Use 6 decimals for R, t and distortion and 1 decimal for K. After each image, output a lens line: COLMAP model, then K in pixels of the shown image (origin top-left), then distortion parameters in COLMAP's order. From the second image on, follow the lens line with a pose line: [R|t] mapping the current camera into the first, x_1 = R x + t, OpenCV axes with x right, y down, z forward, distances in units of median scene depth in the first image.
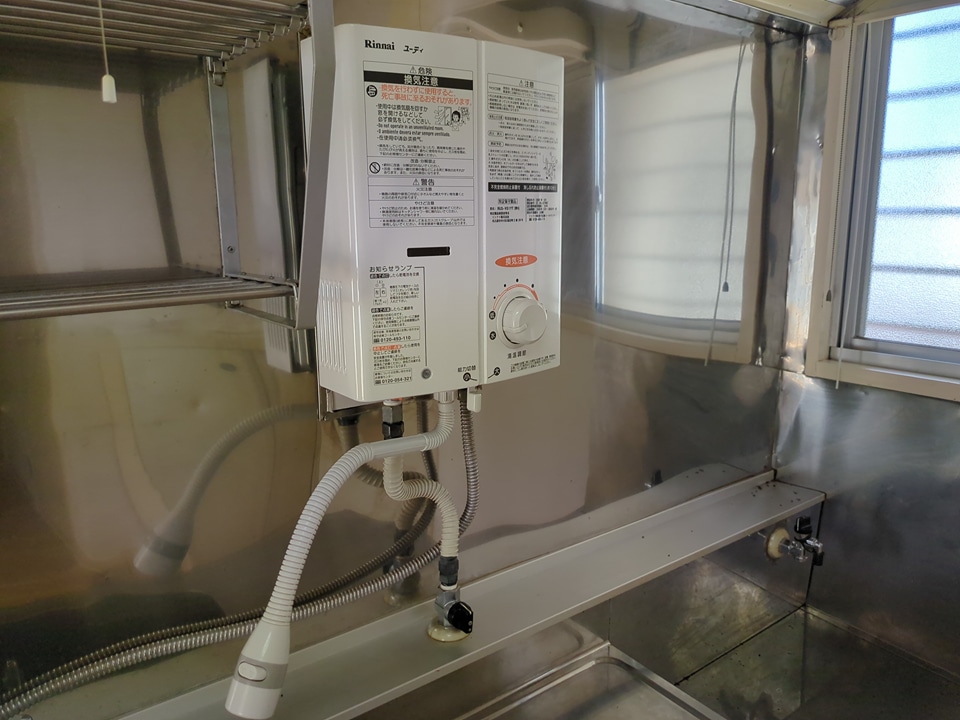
lens RADIAL K [[724.7, 0, 476.5], [0, 724.7, 359.7], [0, 0, 1]] dist [0.046966, 0.000340]
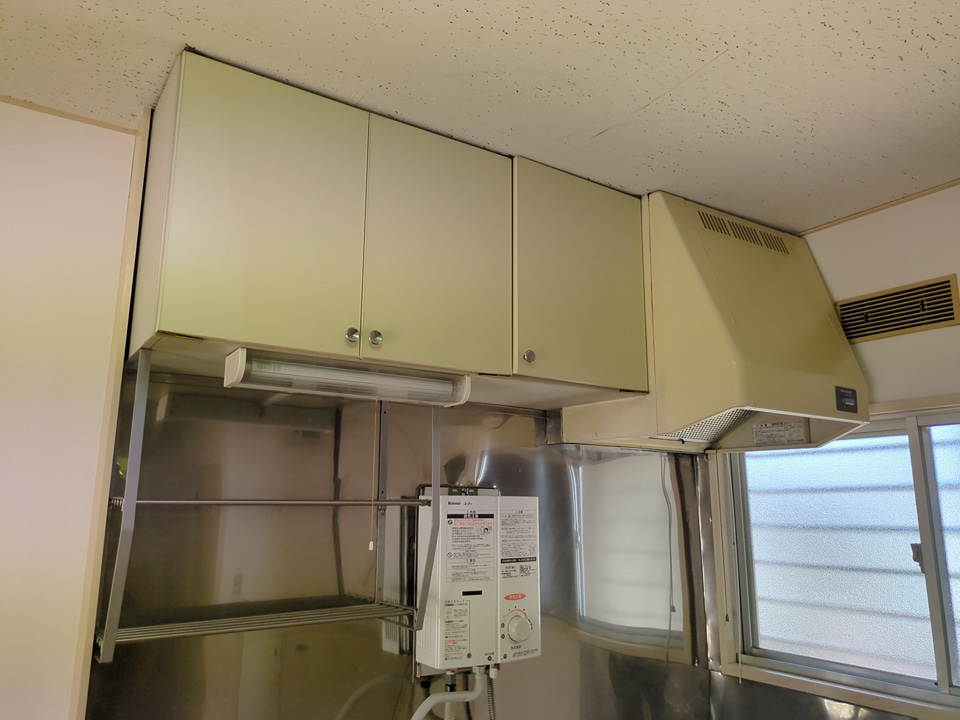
lens RADIAL K [[724.7, 0, 472.9], [0, 724.7, 360.2], [0, 0, 1]] dist [0.046966, 0.000340]
pose [[0.997920, 0.002393, -0.064427, 0.067599], [-0.027195, 0.921681, -0.386994, 0.045689], [0.058455, 0.387941, 0.919829, -1.152184]]
